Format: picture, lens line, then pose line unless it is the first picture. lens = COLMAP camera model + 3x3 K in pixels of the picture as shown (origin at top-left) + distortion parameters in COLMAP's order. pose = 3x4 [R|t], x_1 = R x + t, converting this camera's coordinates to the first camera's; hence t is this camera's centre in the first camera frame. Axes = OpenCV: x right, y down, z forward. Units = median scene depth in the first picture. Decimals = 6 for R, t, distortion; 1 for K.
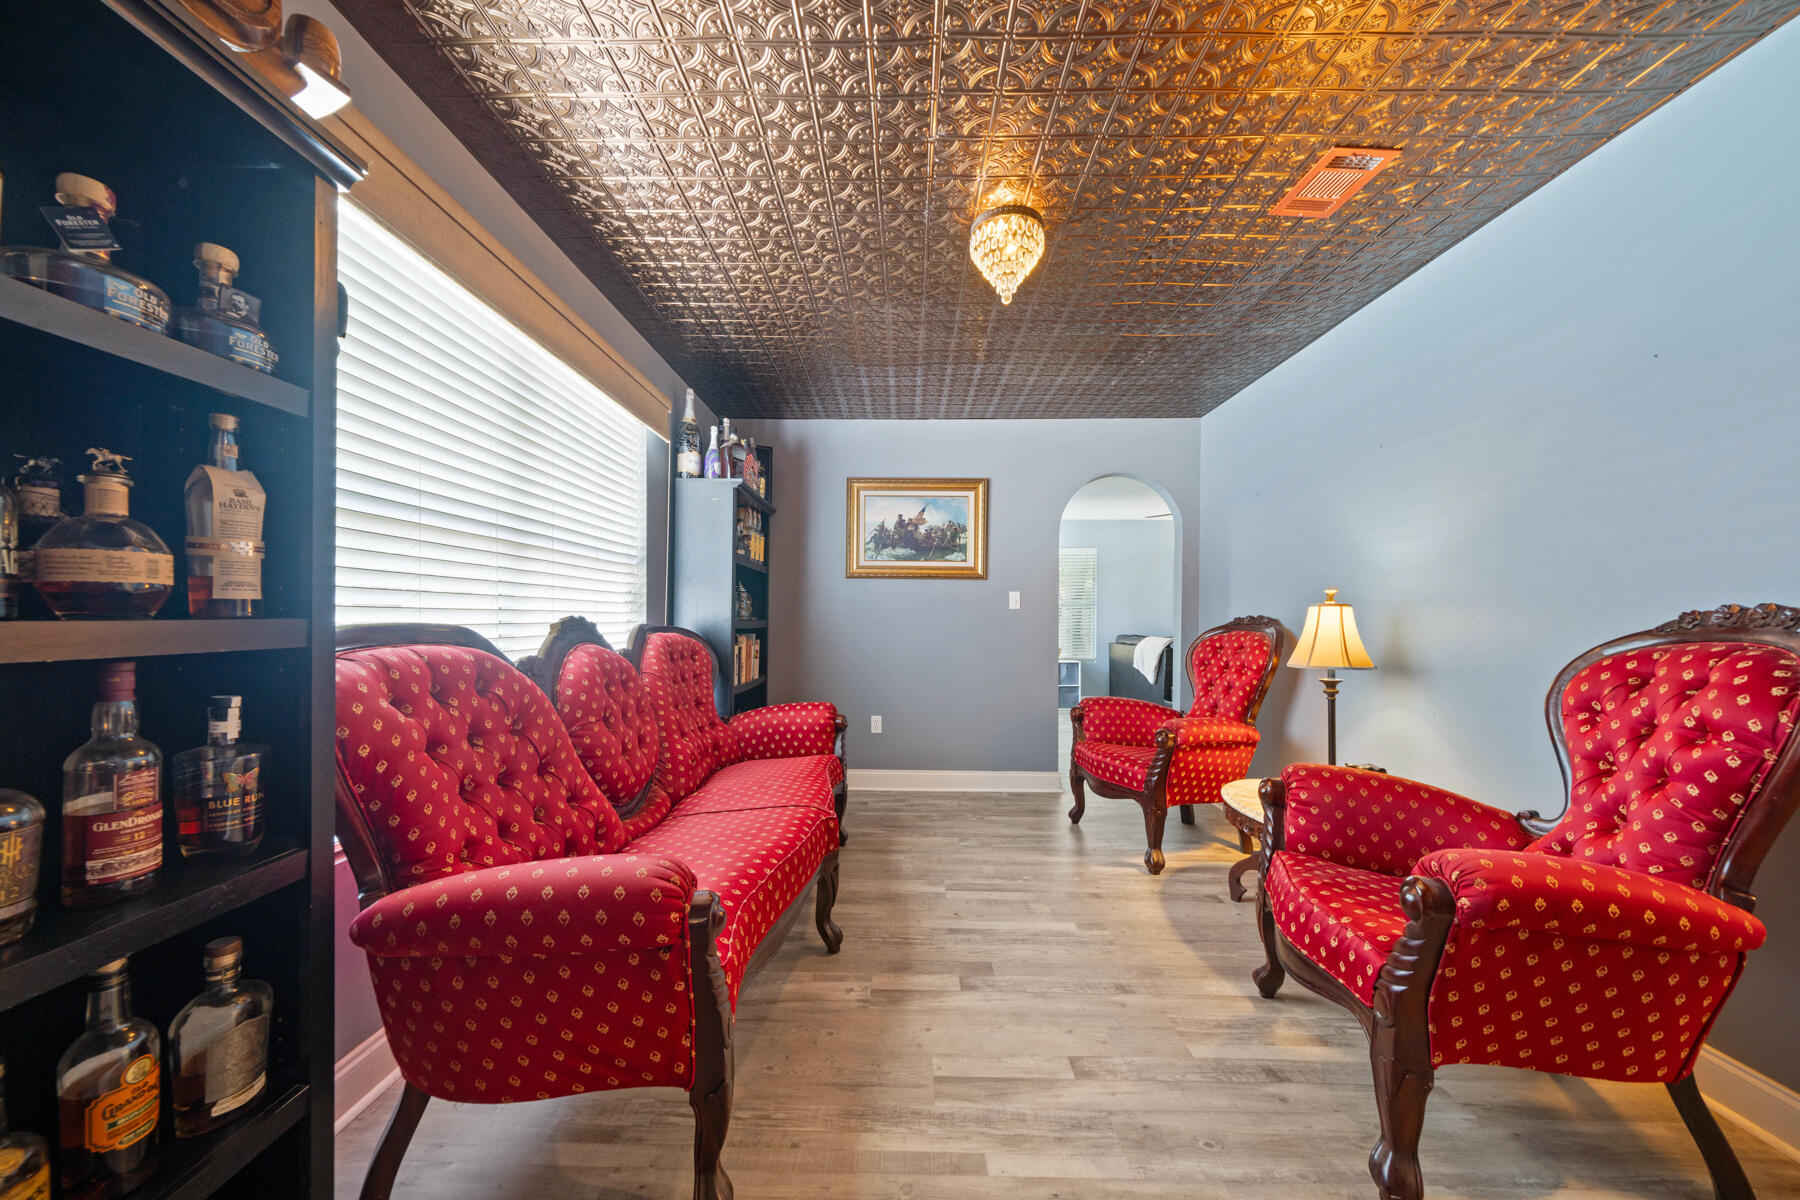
lens RADIAL K [[640.0, 0, 915.0], [0, 640.0, 617.0], [0, 0, 1]] dist [-0.000419, 0.000076]
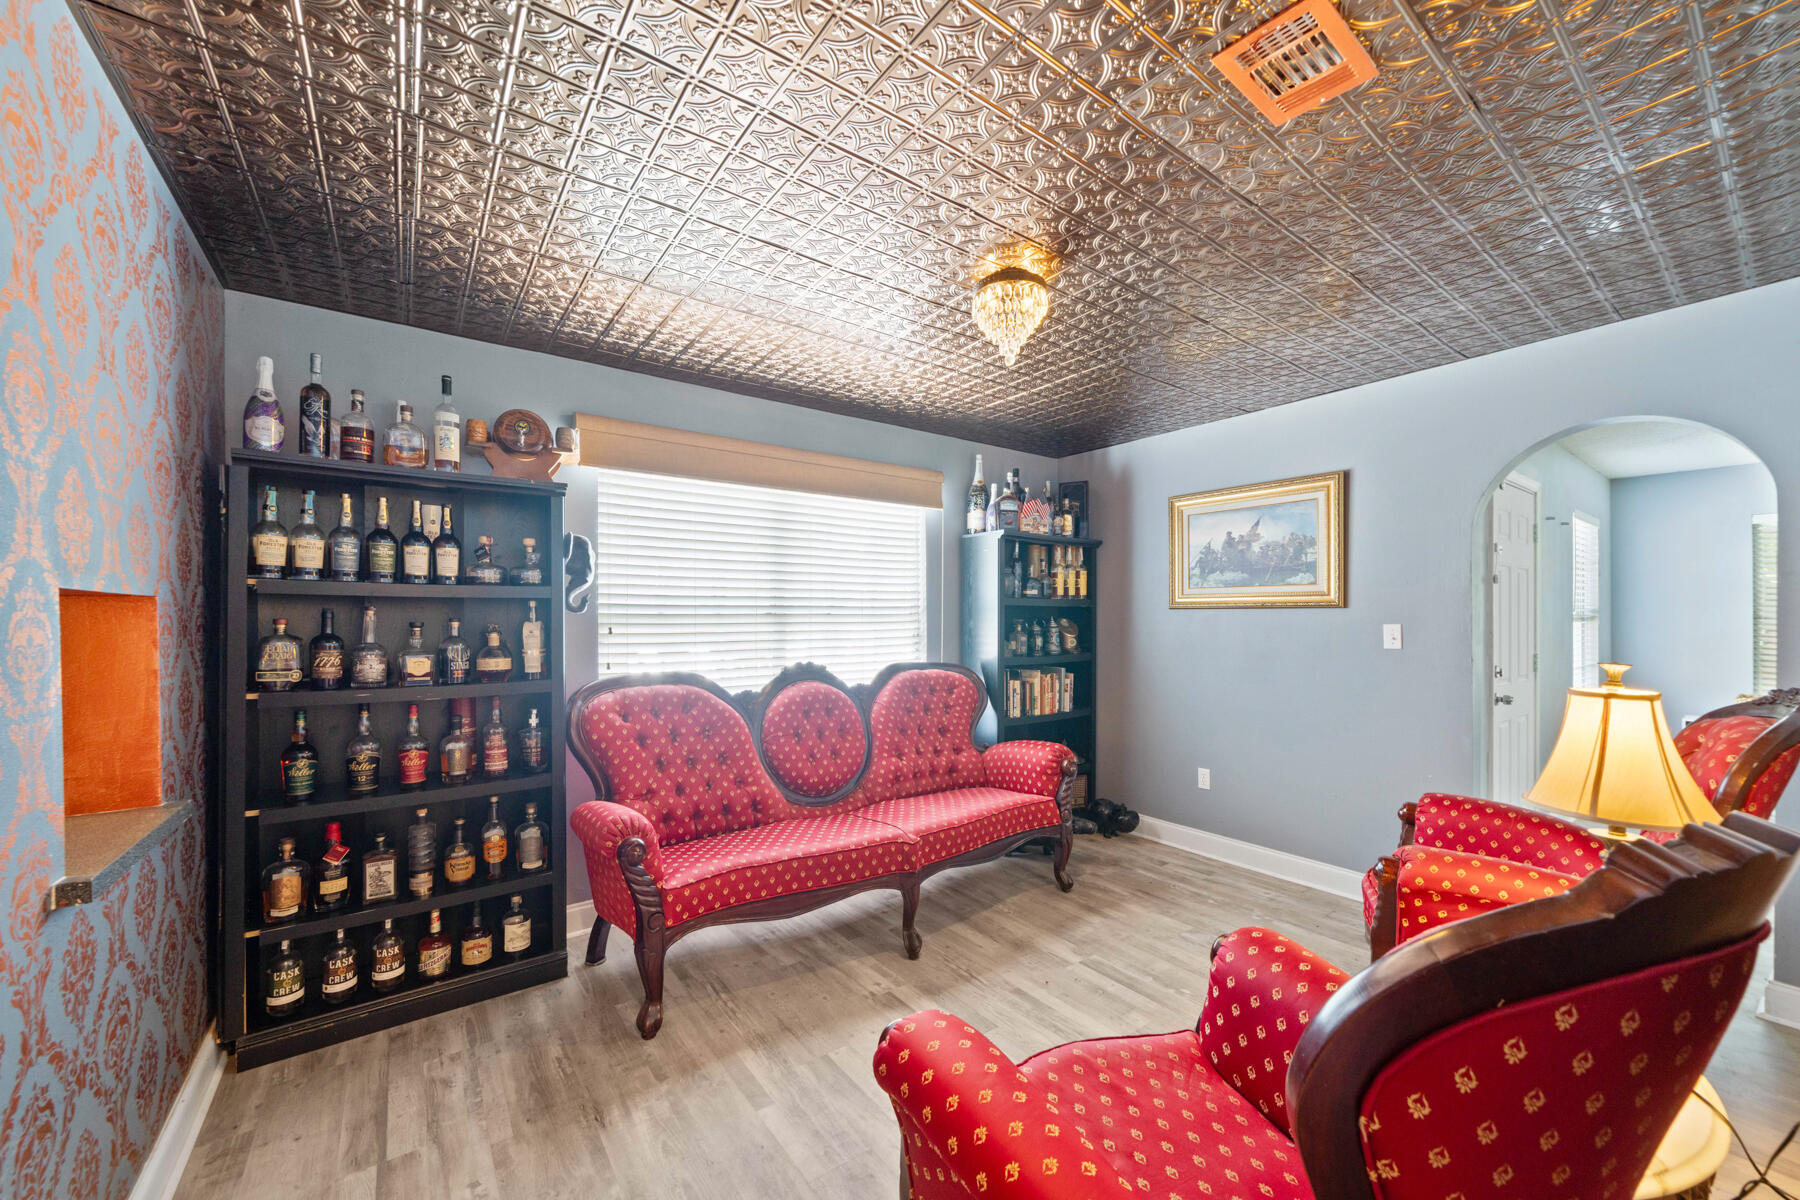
lens RADIAL K [[699.4, 0, 897.5], [0, 699.4, 610.9], [0, 0, 1]] dist [-0.000834, -0.000176]
pose [[0.590516, -0.014675, -0.806893, 0.581820], [0.008651, 0.999892, -0.011854, -0.063678], [0.806980, 0.000020, 0.590579, 0.142887]]
